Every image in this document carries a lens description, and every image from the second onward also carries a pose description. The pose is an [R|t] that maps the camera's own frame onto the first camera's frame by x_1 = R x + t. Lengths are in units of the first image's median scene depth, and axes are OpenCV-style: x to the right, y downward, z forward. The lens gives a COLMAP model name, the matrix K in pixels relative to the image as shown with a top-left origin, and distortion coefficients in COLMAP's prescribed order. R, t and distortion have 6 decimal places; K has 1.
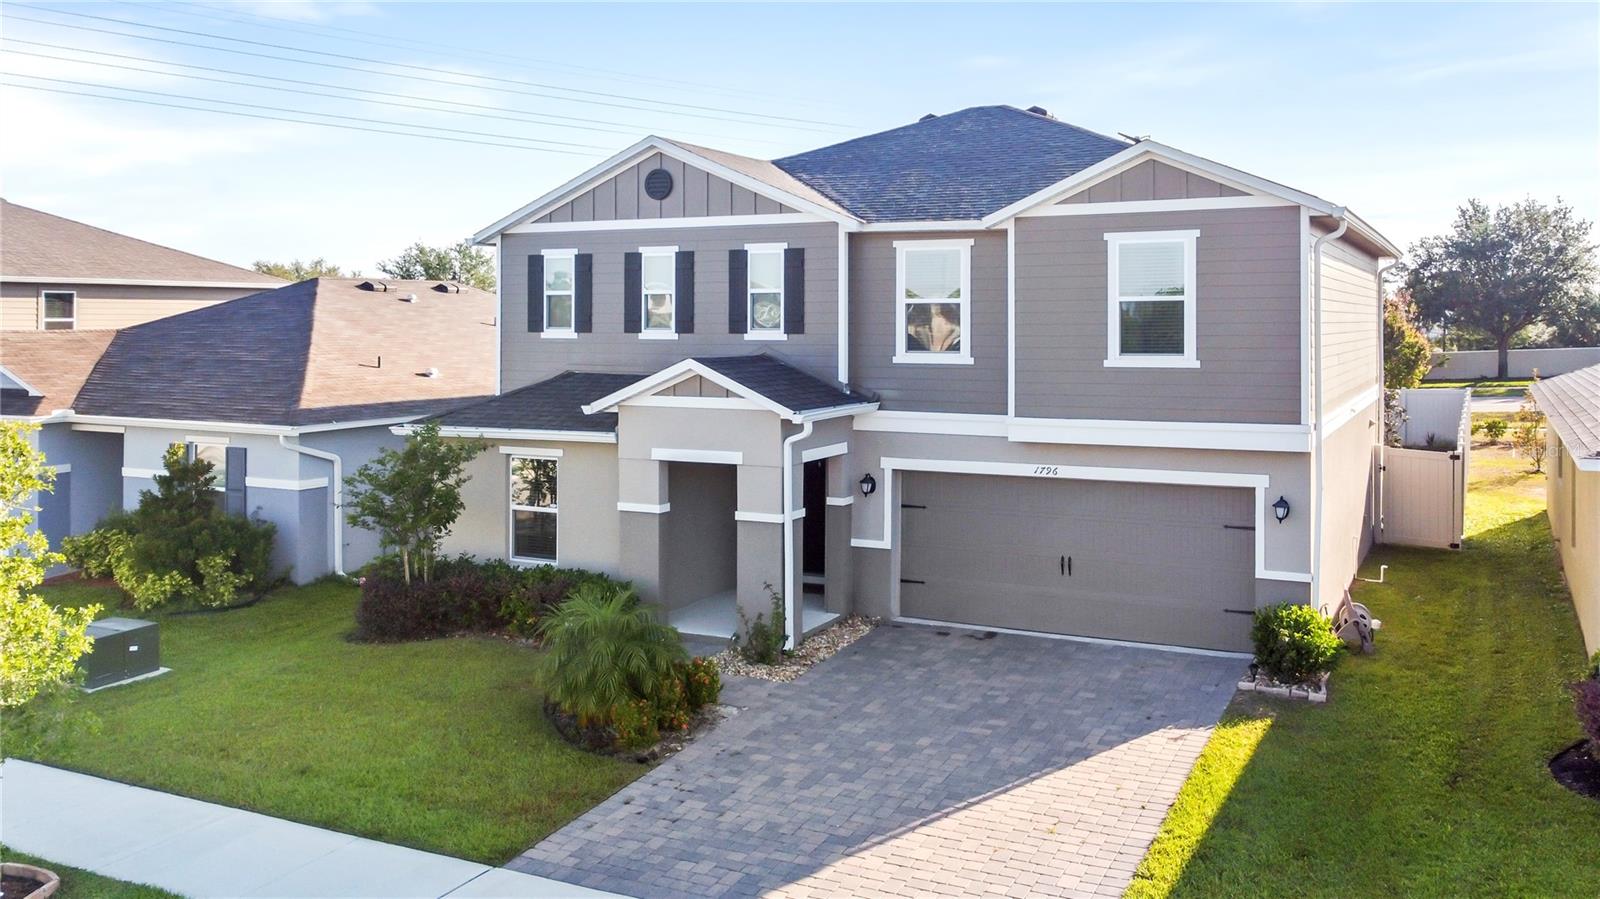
lens RADIAL K [[1230.6, 0, 800.0], [0, 1230.6, 449.5], [0, 0, 1]] dist [-0.000088, 0.000587]
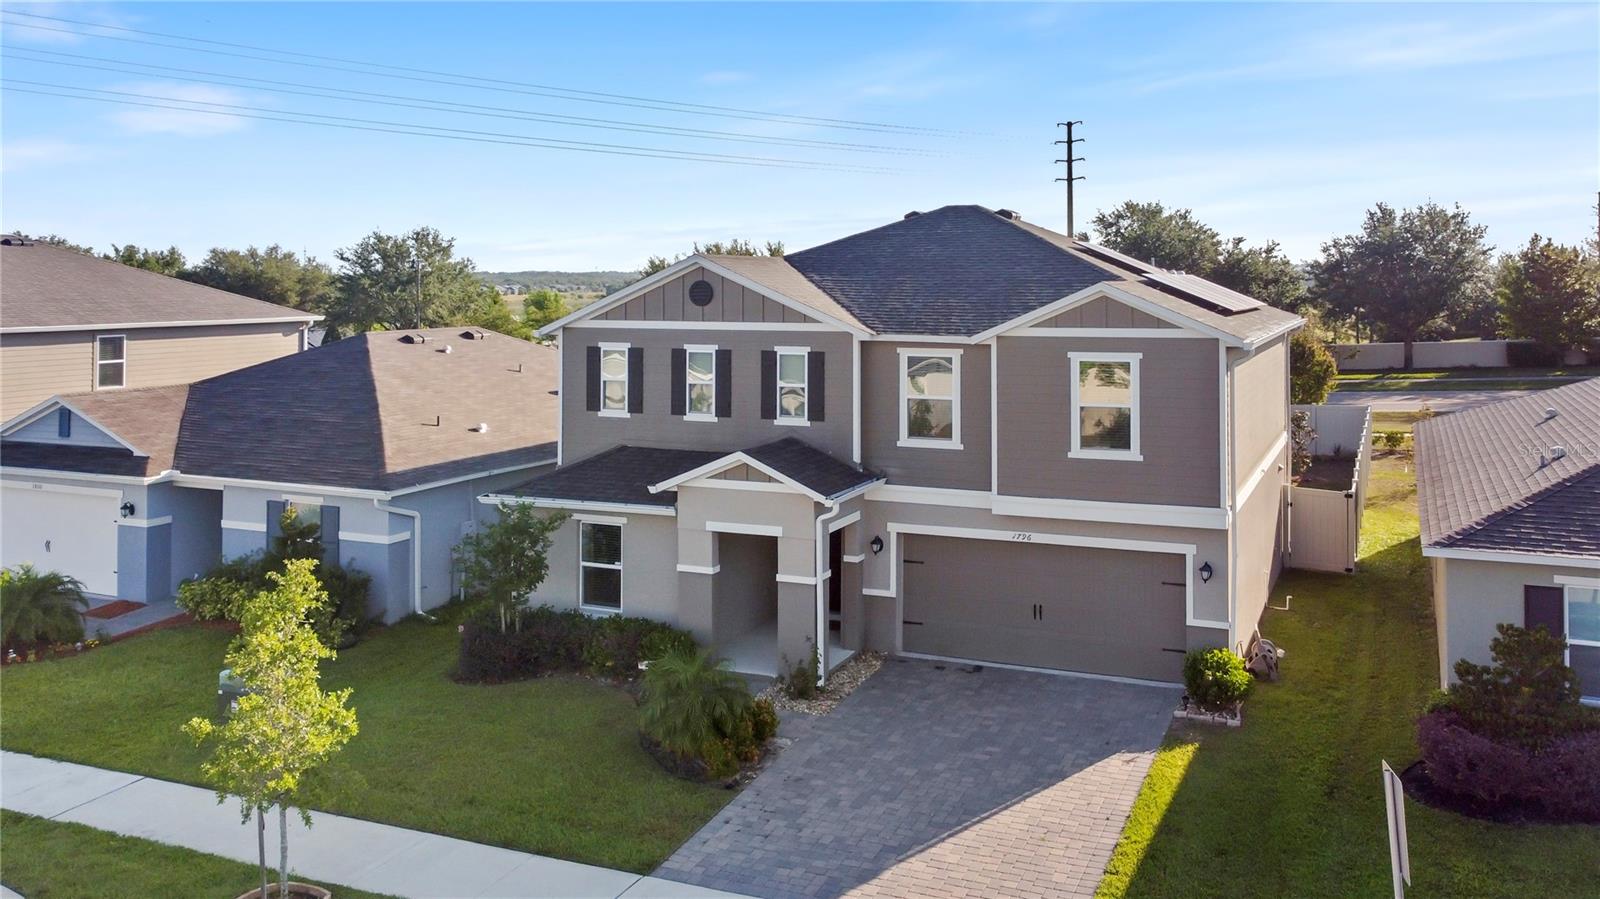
lens RADIAL K [[1242.3, 0, 803.2], [0, 1242.3, 395.8], [0, 0, 1]] dist [0.002281, -0.001848]
pose [[0.998304, -0.001201, 0.058208, -0.094916], [0.001792, 0.999947, -0.010115, -0.113314], [-0.058193, 0.010202, 0.998253, -0.248806]]
